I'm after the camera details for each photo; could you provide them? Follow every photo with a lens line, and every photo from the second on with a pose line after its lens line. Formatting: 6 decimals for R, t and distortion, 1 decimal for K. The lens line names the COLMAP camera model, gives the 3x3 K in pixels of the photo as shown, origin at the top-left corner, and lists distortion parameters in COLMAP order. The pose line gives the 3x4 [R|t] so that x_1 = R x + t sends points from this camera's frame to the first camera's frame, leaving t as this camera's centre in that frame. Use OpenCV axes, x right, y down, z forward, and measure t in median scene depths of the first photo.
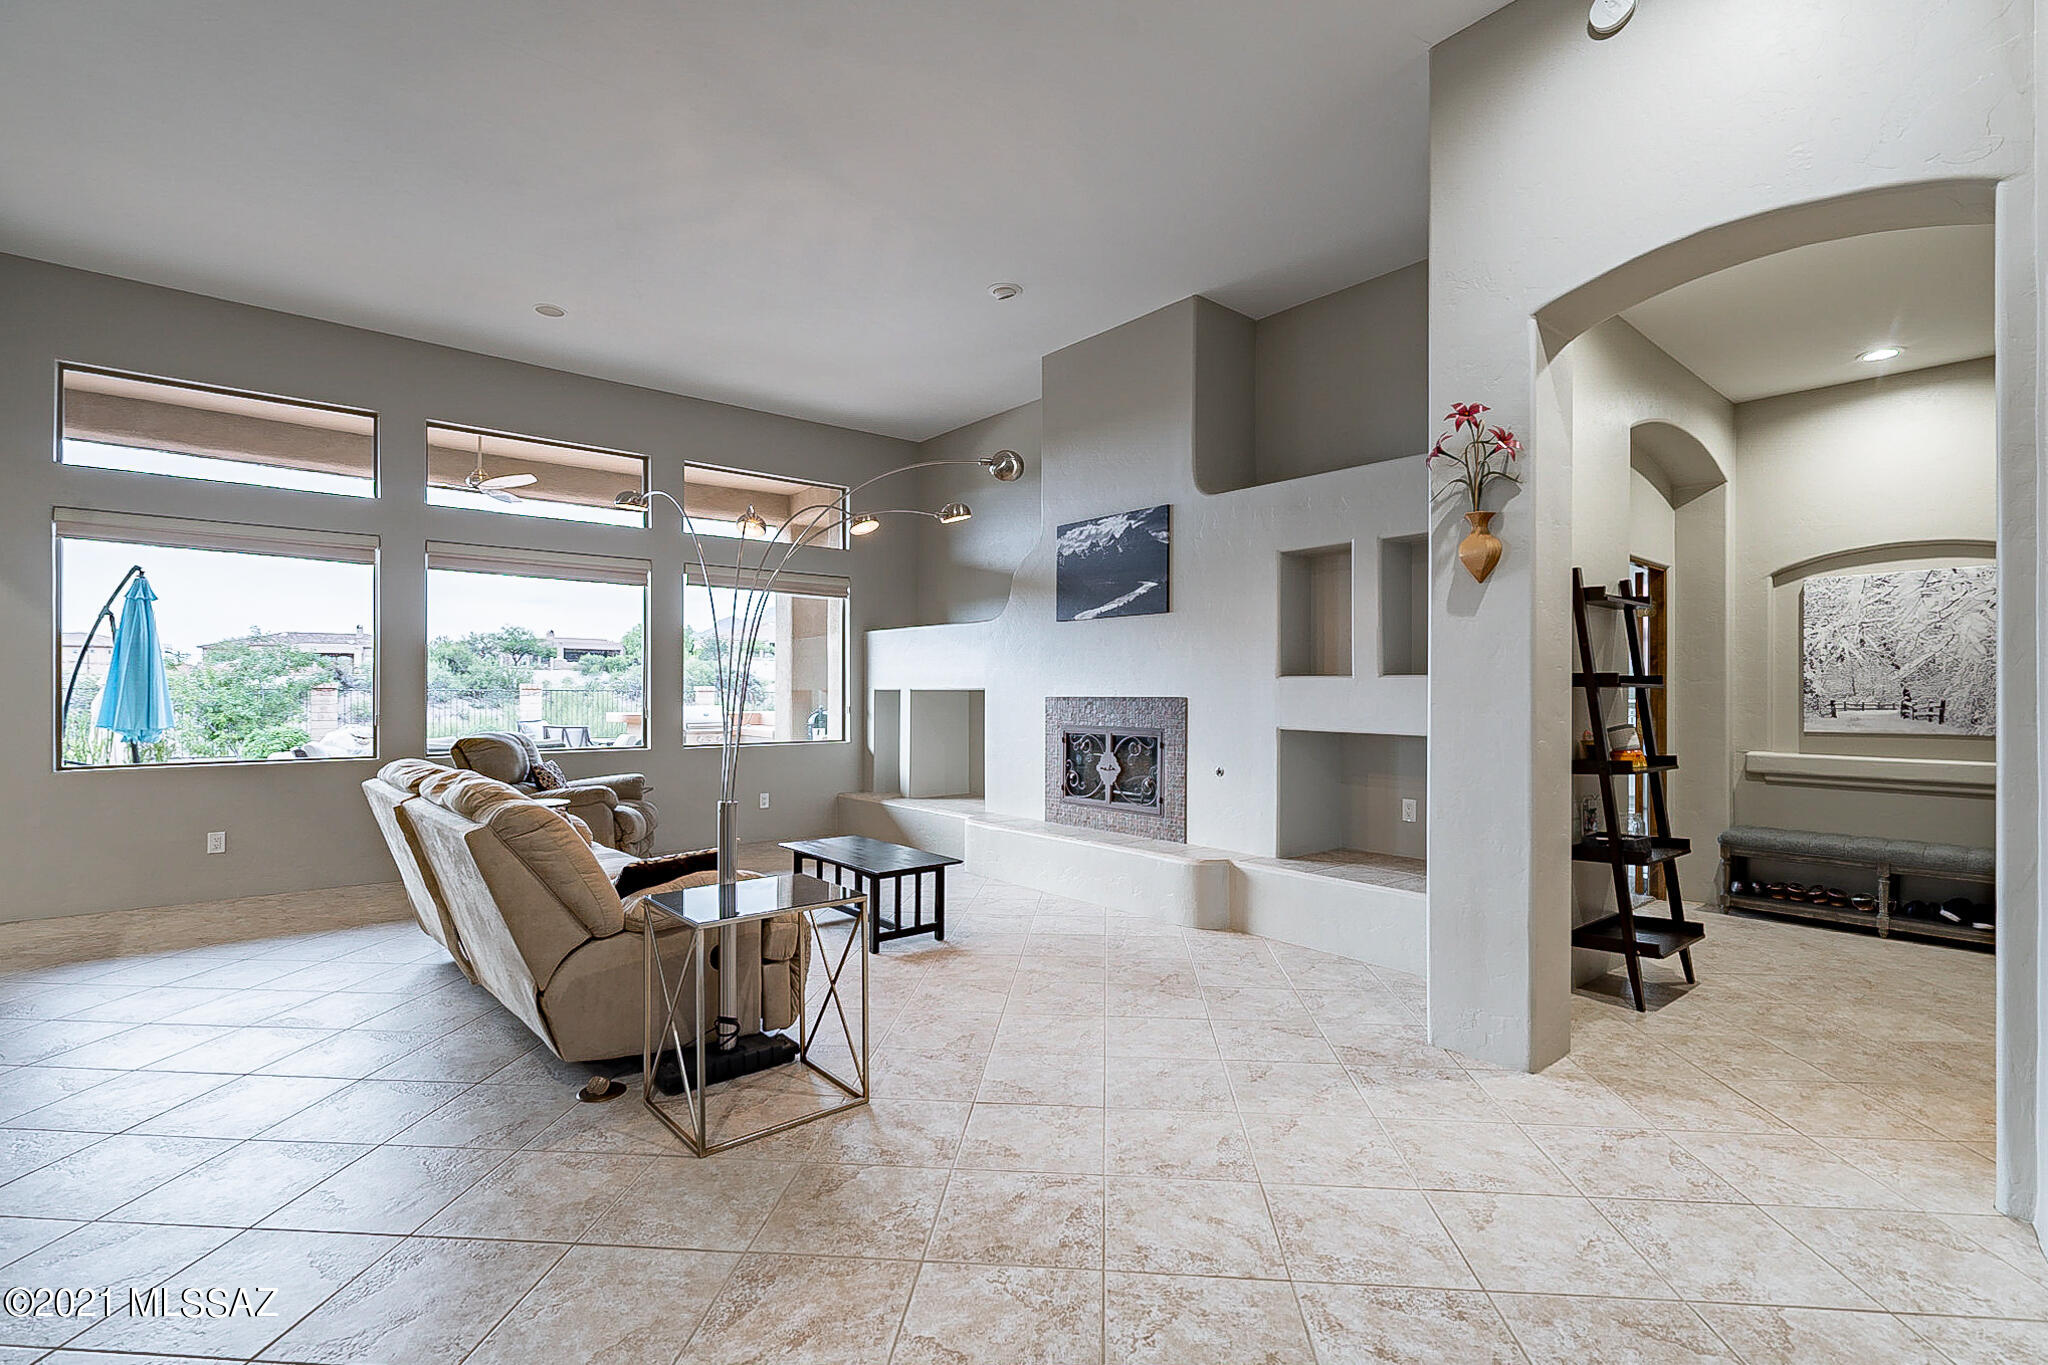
lens RADIAL K [[931.5, 0, 1031.9], [0, 931.5, 691.5], [0, 0, 1]] dist [-0.000861, 0.000725]
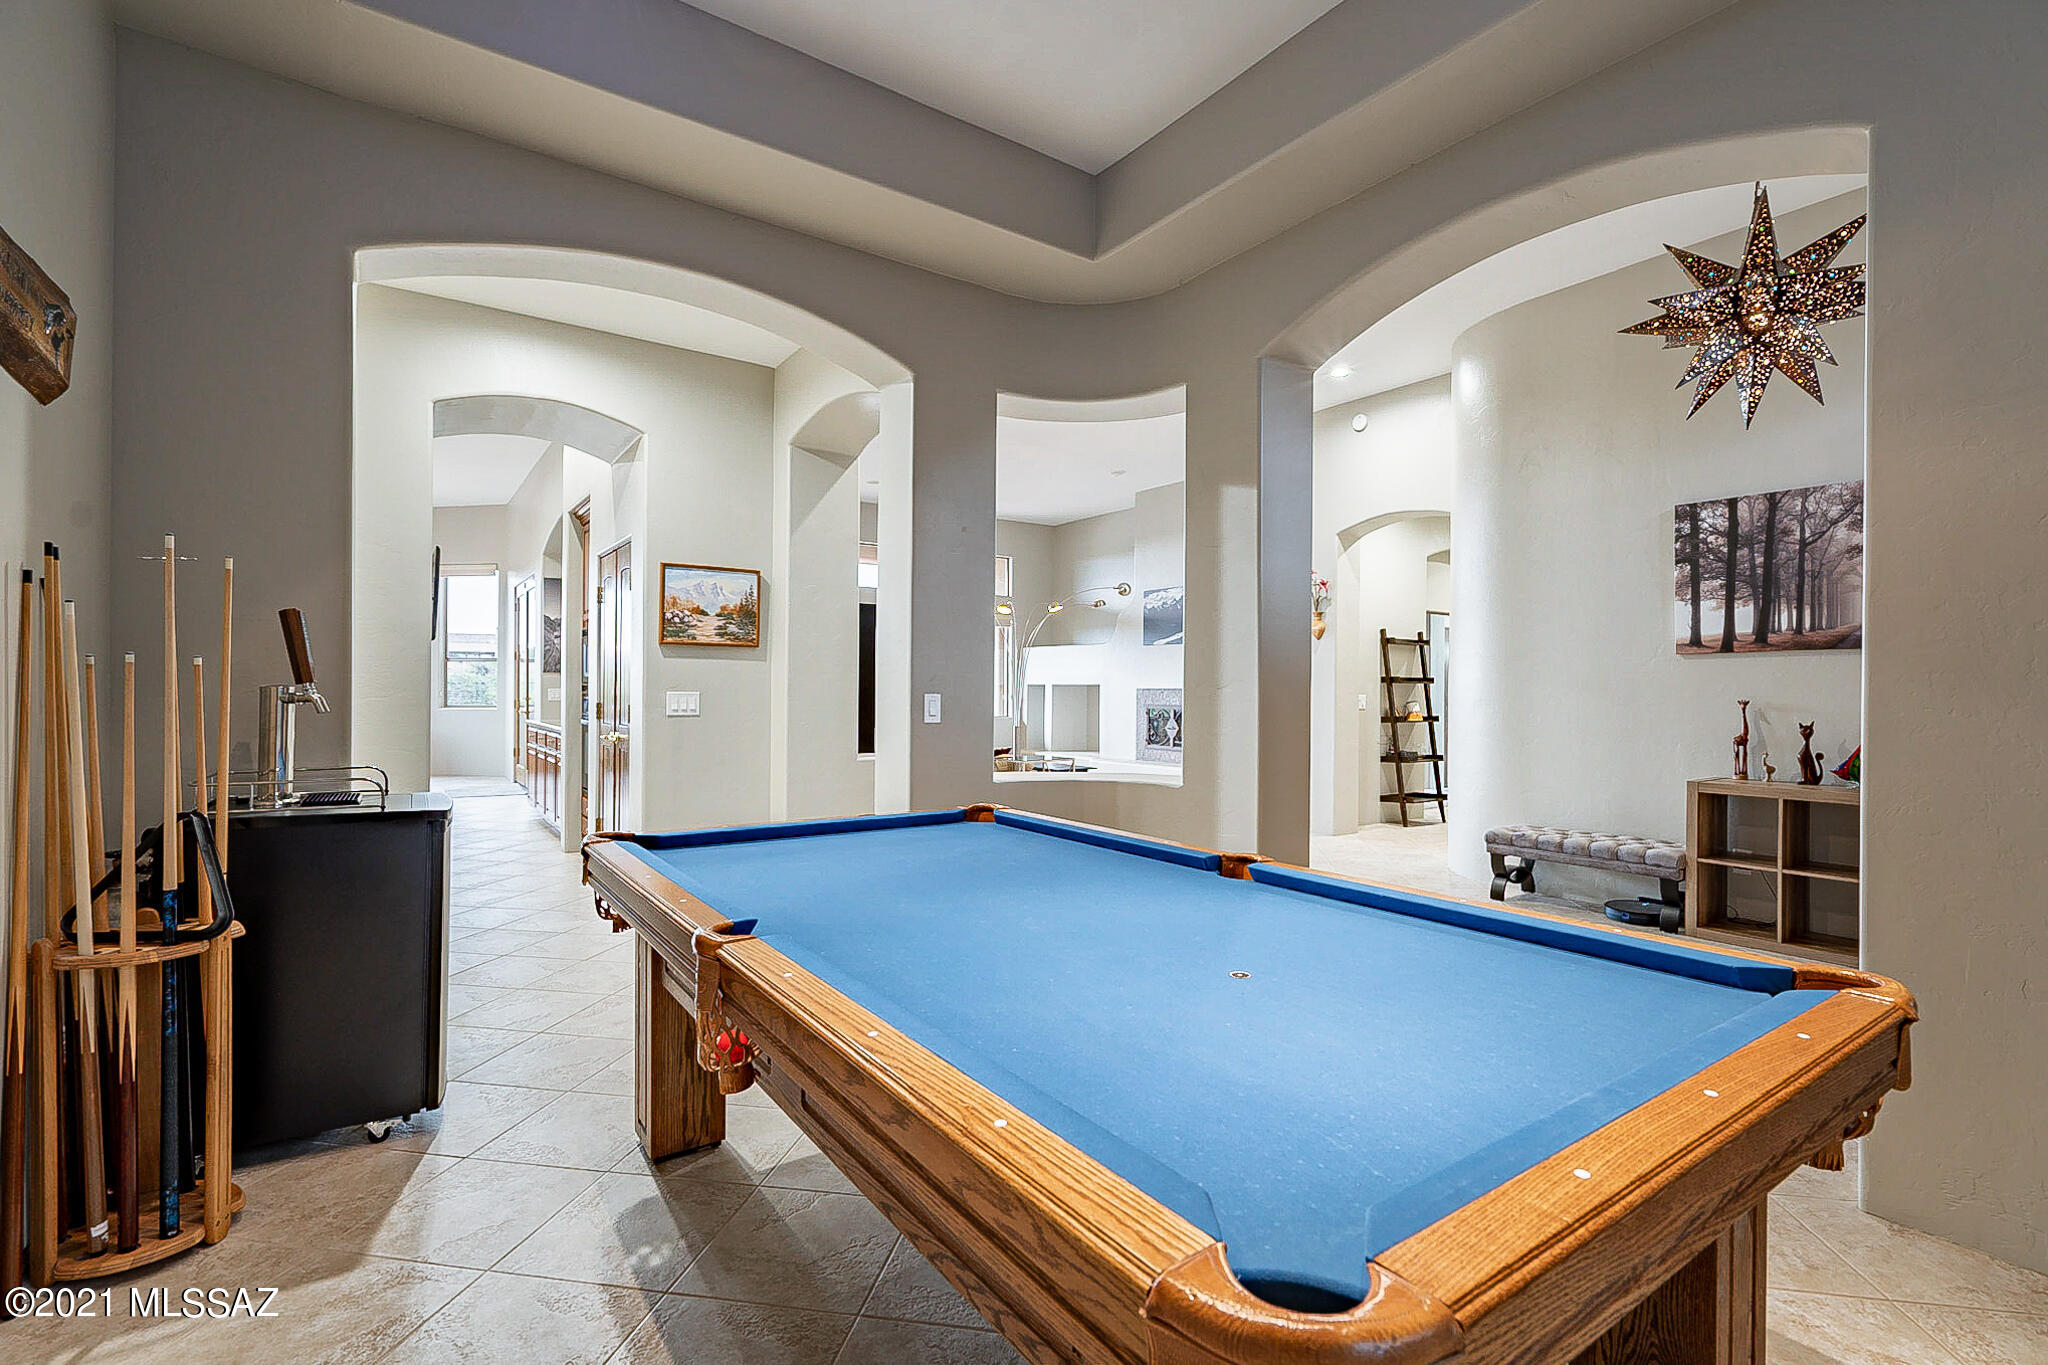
lens RADIAL K [[931.5, 0, 1031.9], [0, 931.5, 691.5], [0, 0, 1]] dist [-0.000861, 0.000725]
pose [[0.996234, 0.005479, -0.086527, -0.030941], [-0.005226, 0.999981, 0.003146, 0.007743], [0.086543, -0.002682, 0.996245, -0.789696]]
